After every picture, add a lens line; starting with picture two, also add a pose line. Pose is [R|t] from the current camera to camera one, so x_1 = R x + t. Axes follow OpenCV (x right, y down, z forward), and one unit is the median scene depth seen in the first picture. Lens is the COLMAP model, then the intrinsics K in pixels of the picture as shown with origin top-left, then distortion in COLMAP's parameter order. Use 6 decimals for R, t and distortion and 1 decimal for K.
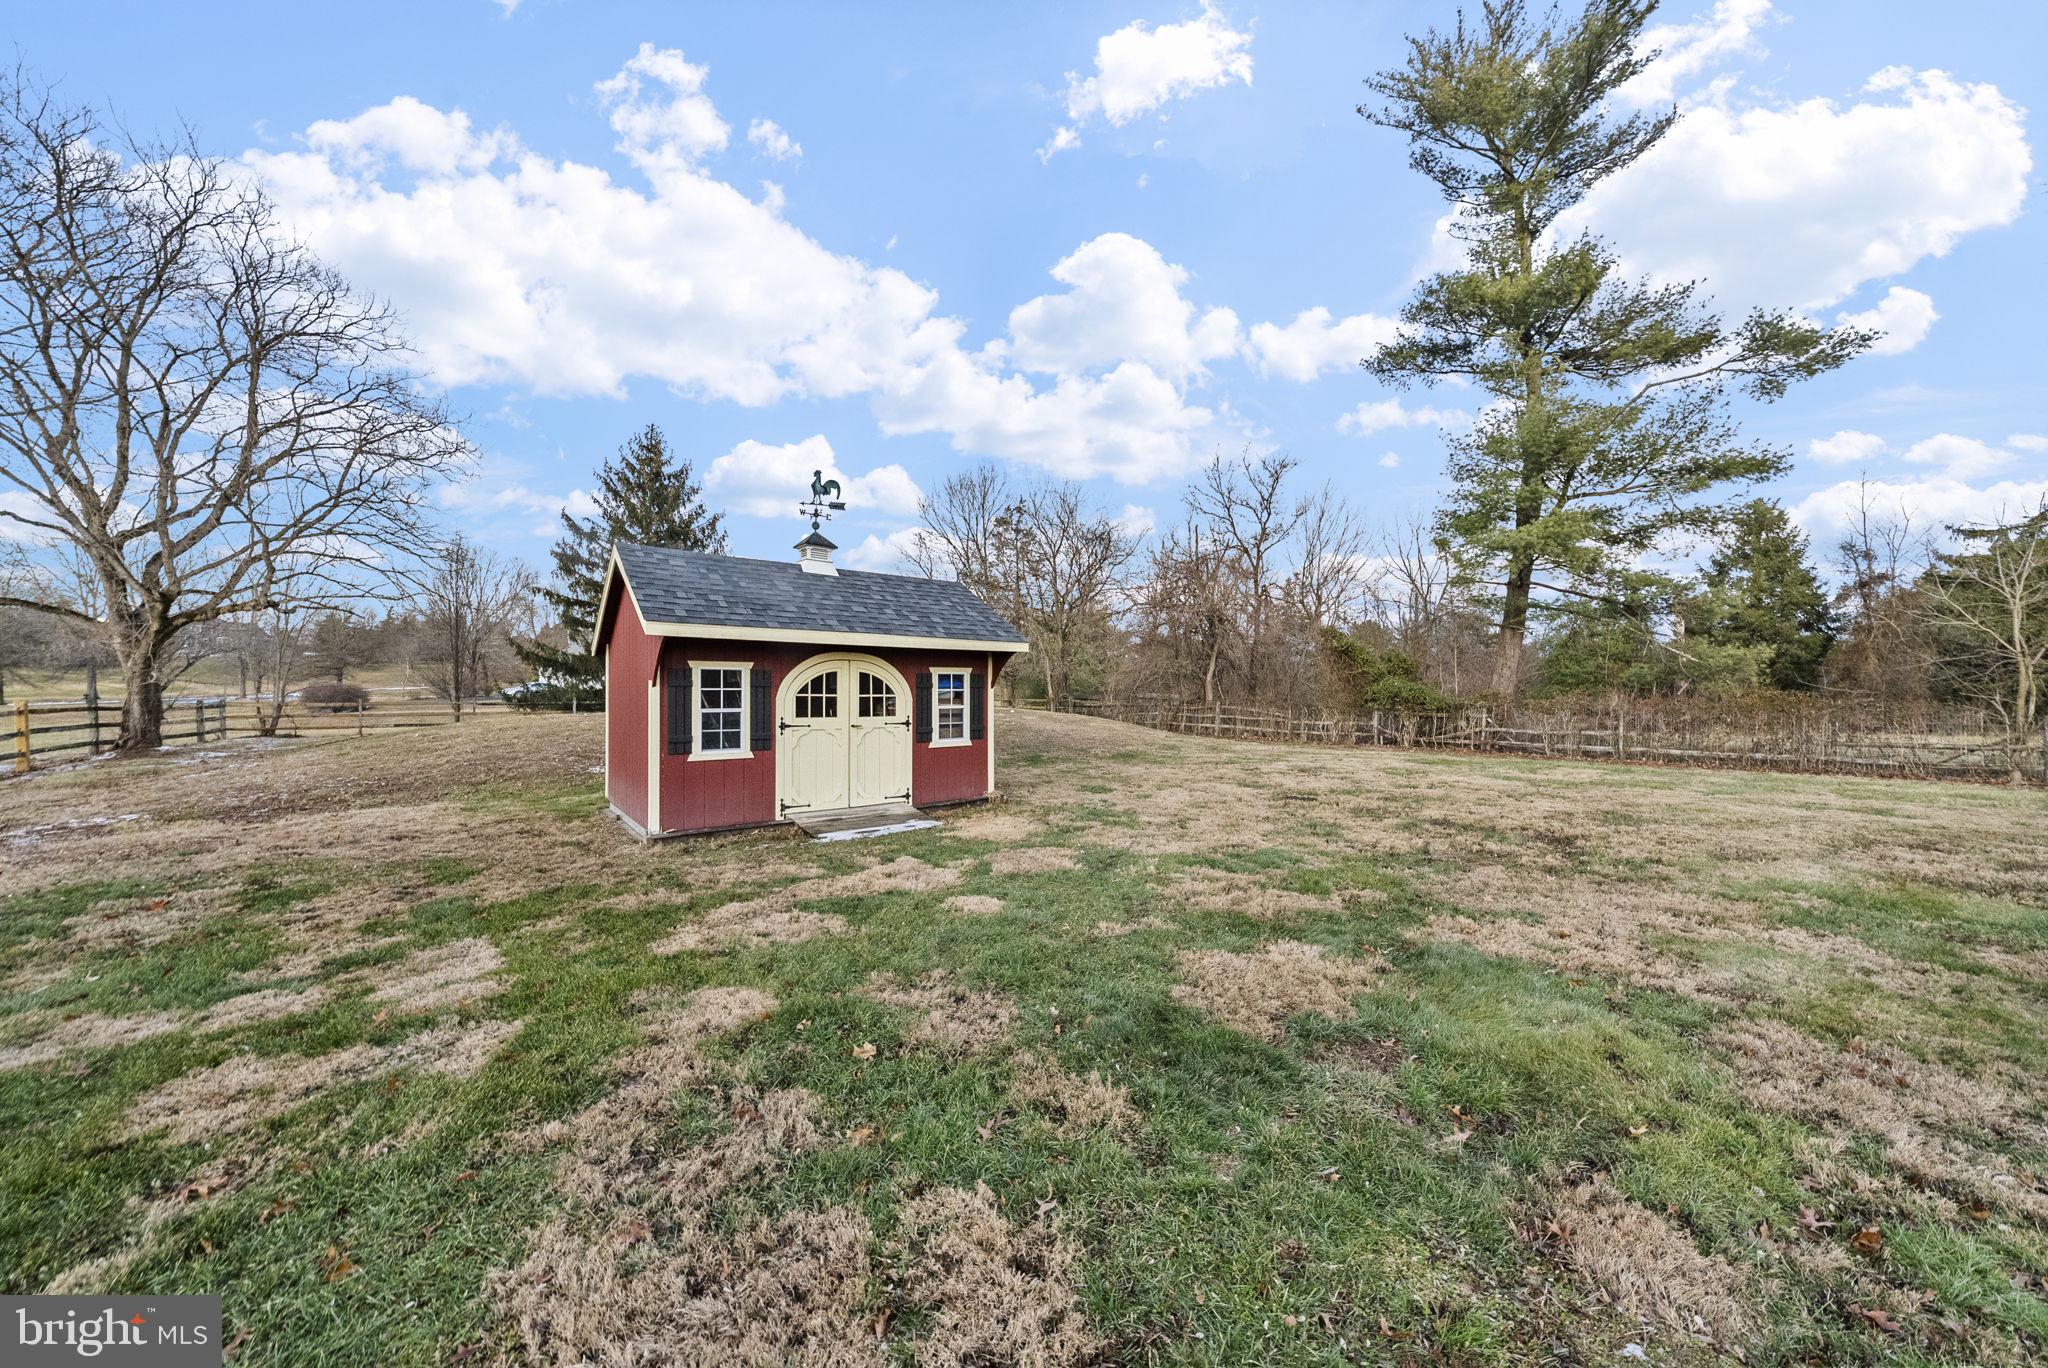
lens RADIAL K [[700.8, 0, 1026.6], [0, 700.8, 694.2], [0, 0, 1]] dist [-0.001983, -0.000071]
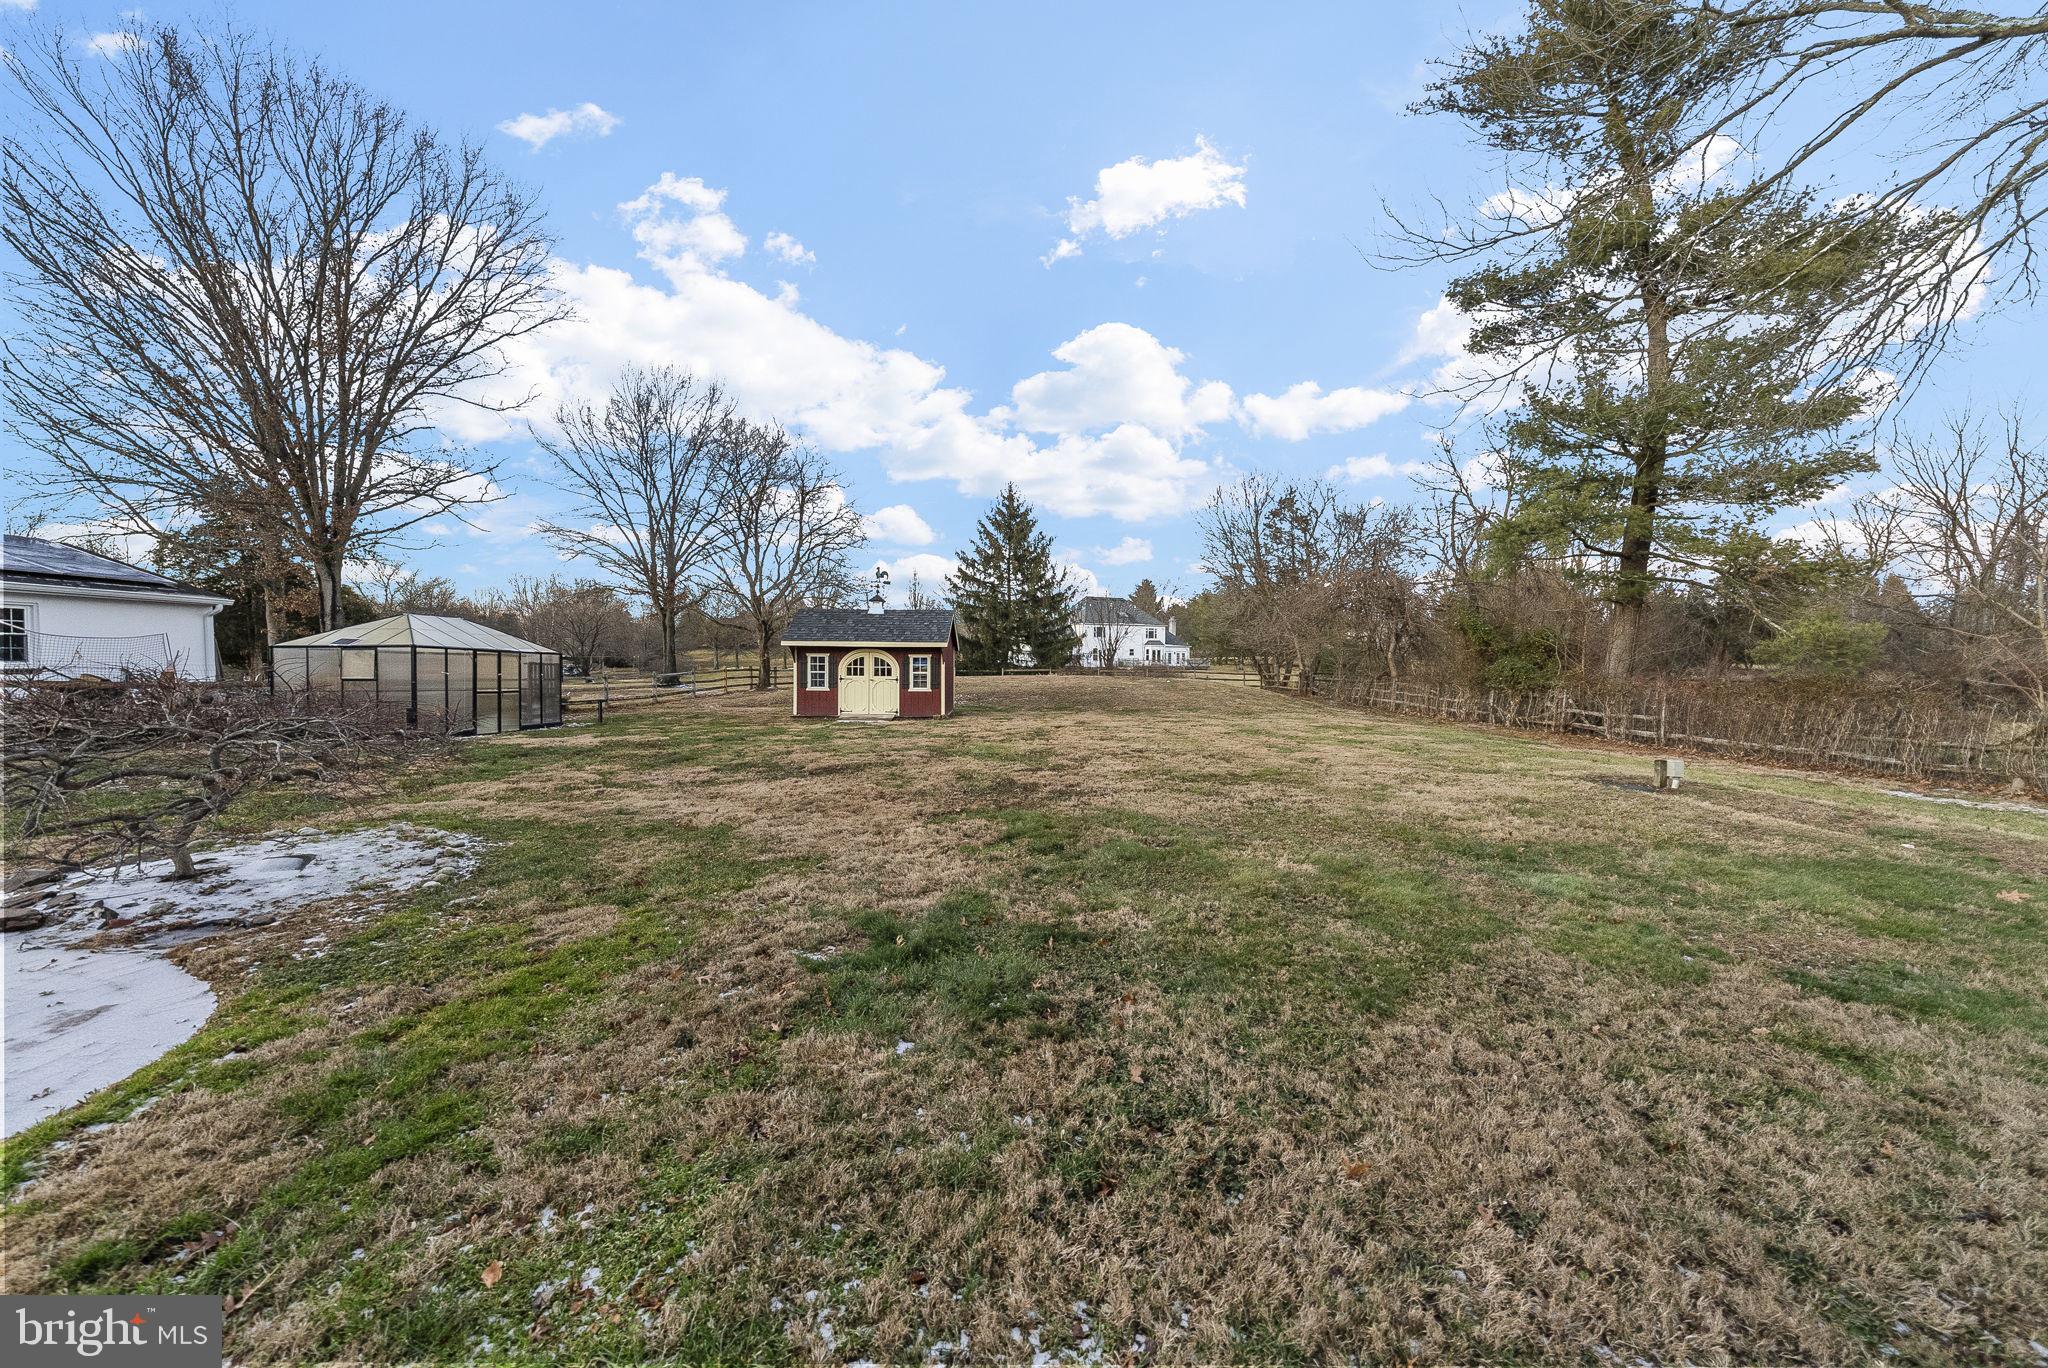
lens RADIAL K [[700.8, 0, 1026.6], [0, 700.8, 694.2], [0, 0, 1]] dist [-0.001983, -0.000071]
pose [[0.784440, 0.034486, -0.619246, 1.502664], [-0.010771, 0.999060, 0.041993, -0.010481], [0.620112, -0.026271, 0.784074, -0.486770]]
